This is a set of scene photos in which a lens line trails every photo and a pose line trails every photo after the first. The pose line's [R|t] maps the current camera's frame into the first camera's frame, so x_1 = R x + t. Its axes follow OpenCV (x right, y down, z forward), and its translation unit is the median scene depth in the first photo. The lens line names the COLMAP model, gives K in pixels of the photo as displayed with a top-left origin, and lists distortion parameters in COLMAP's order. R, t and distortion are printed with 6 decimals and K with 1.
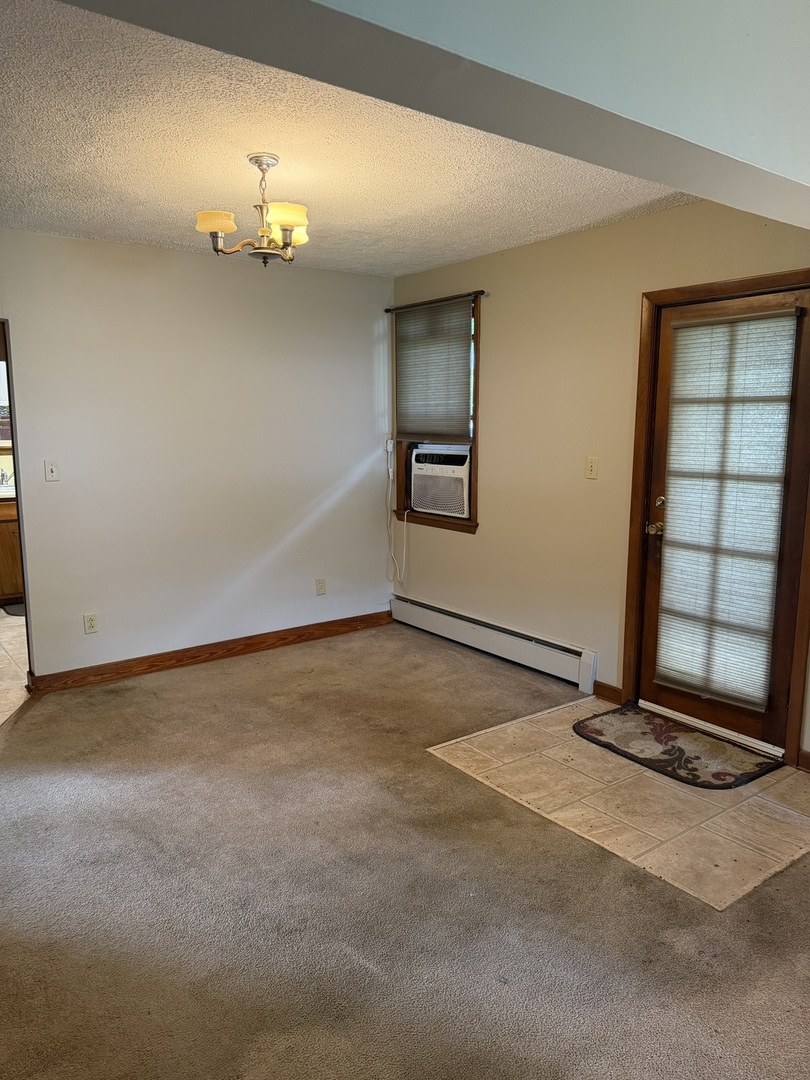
lens RADIAL K [[764.1, 0, 392.8], [0, 764.1, 538.4], [0, 0, 1]] dist [0.061303, -0.064705]
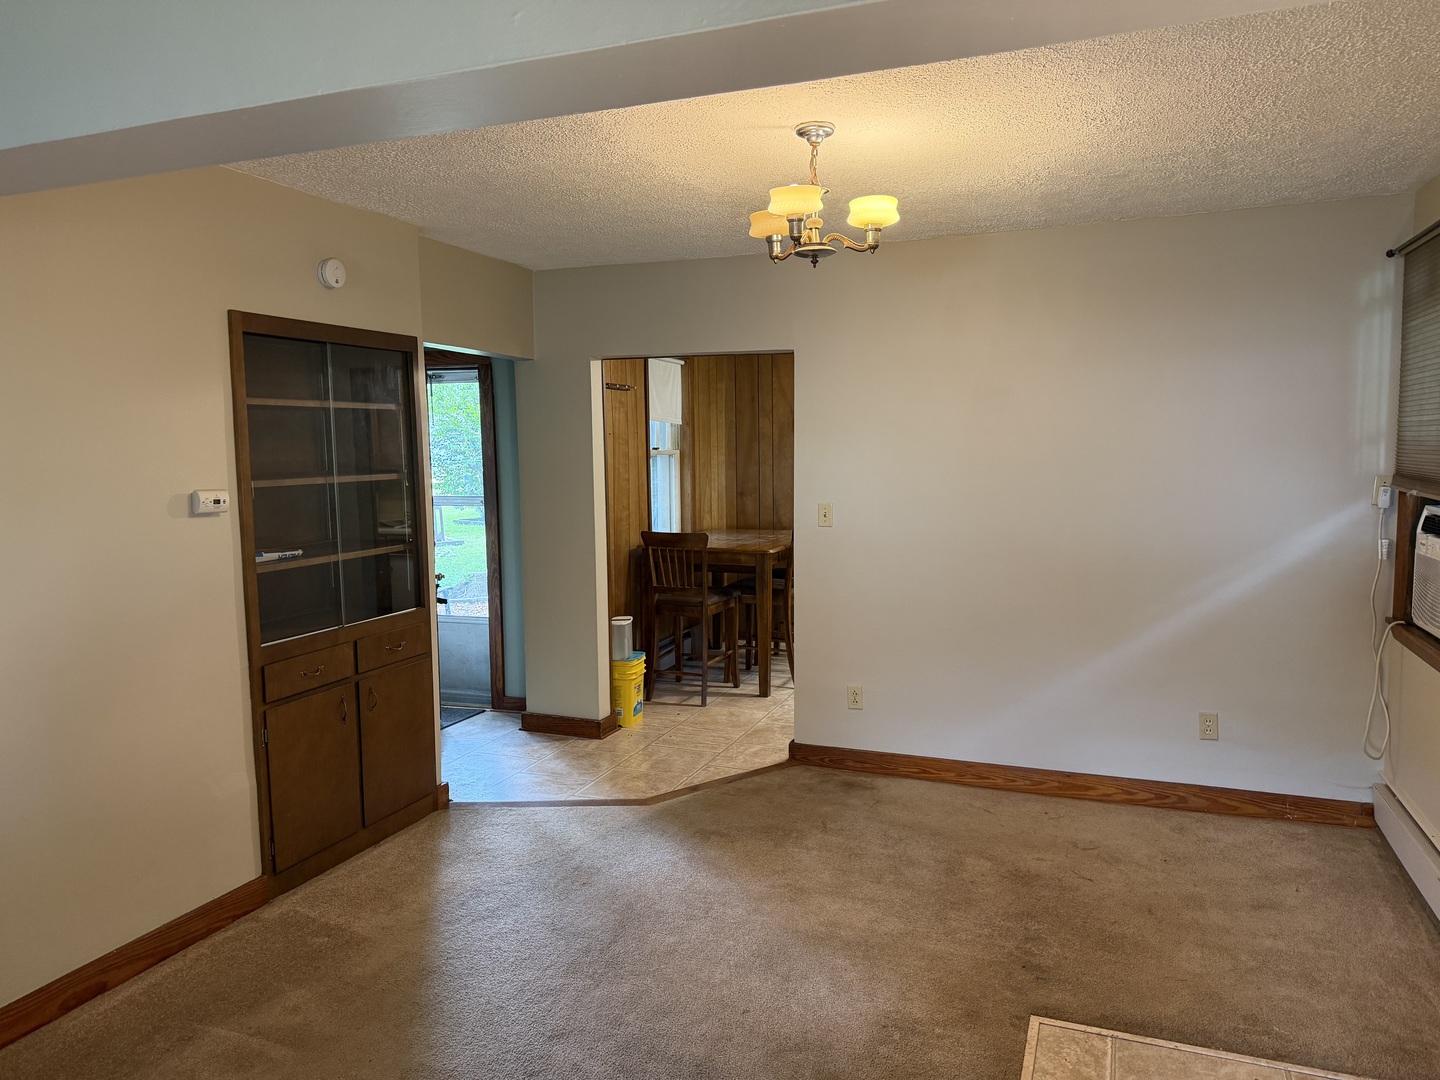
lens RADIAL K [[1018.8, 0, 703.8], [0, 1018.8, 526.9], [0, 0, 1]] dist [0.061303, -0.064705]
pose [[0.524627, 0.067644, -0.848641, 0.443228], [-0.119589, 0.992810, 0.005206, -0.058064], [0.842891, 0.098757, 0.528944, 0.260846]]
